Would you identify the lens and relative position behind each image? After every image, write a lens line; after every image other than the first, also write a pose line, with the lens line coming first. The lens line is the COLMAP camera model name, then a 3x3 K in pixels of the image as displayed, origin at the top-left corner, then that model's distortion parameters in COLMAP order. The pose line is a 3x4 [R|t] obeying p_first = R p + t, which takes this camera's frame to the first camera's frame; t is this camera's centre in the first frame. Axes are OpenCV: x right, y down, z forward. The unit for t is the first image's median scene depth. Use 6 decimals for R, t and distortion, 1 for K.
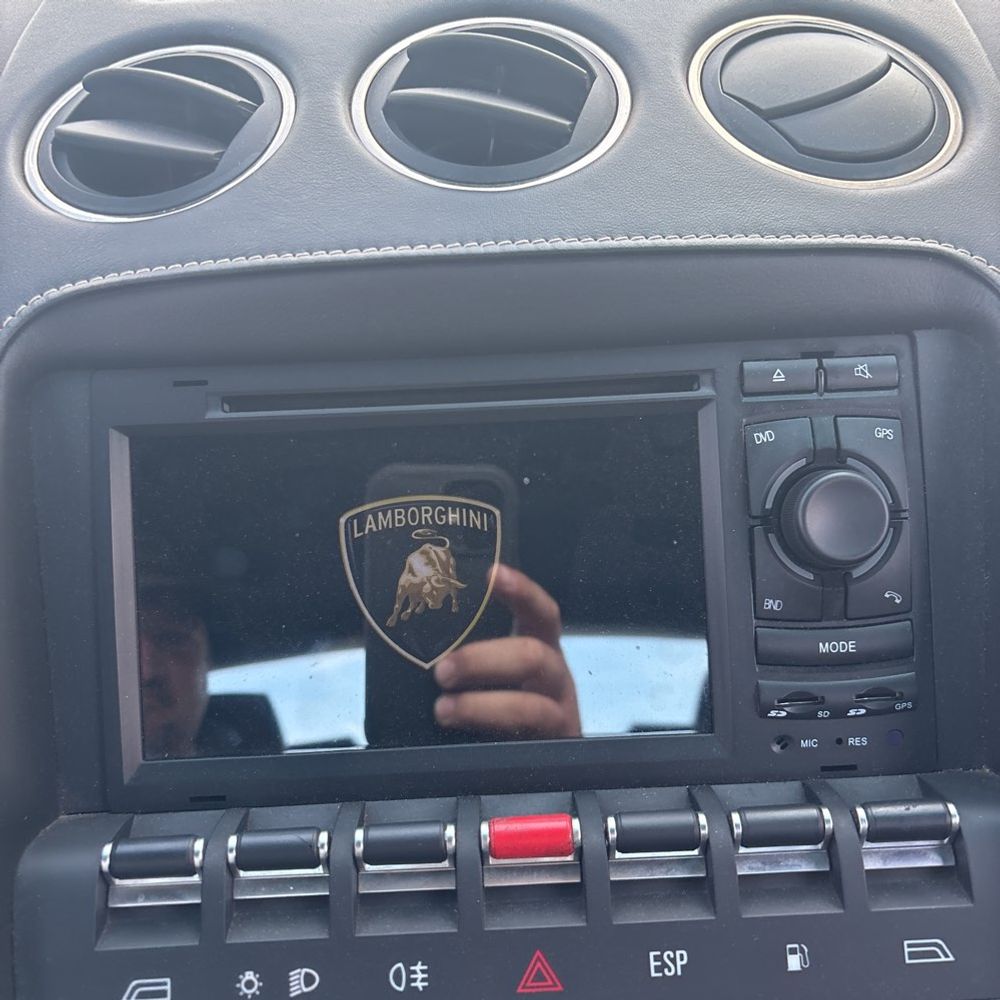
lens RADIAL K [[1025.2, 0, 518.0], [0, 1025.2, 500.5], [0, 0, 1]] dist [0.013436, 0.009397]
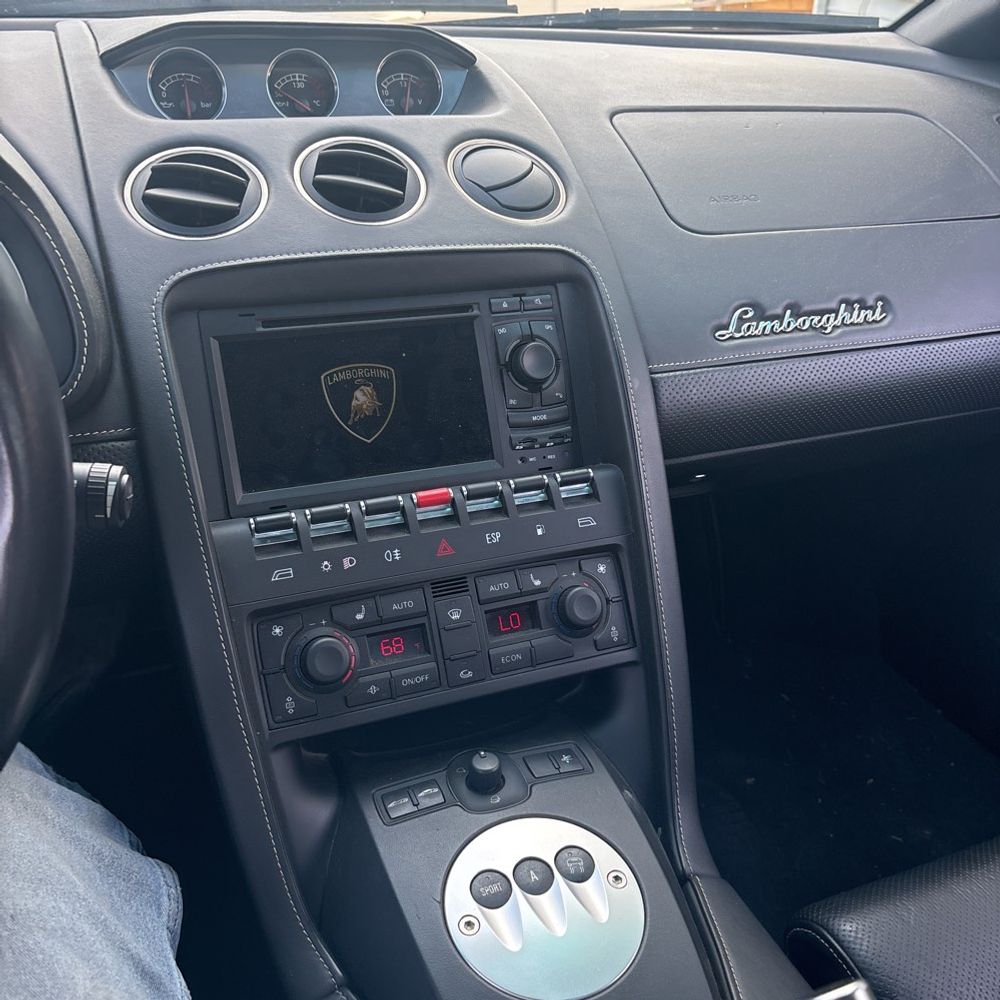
lens RADIAL K [[1025.2, 0, 518.0], [0, 1025.2, 500.5], [0, 0, 1]] dist [0.013436, 0.009397]
pose [[0.929805, -0.097613, 0.354873, -0.582350], [0.094478, 0.995182, 0.026196, 0.260460], [-0.355720, 0.009170, 0.934548, -1.167228]]
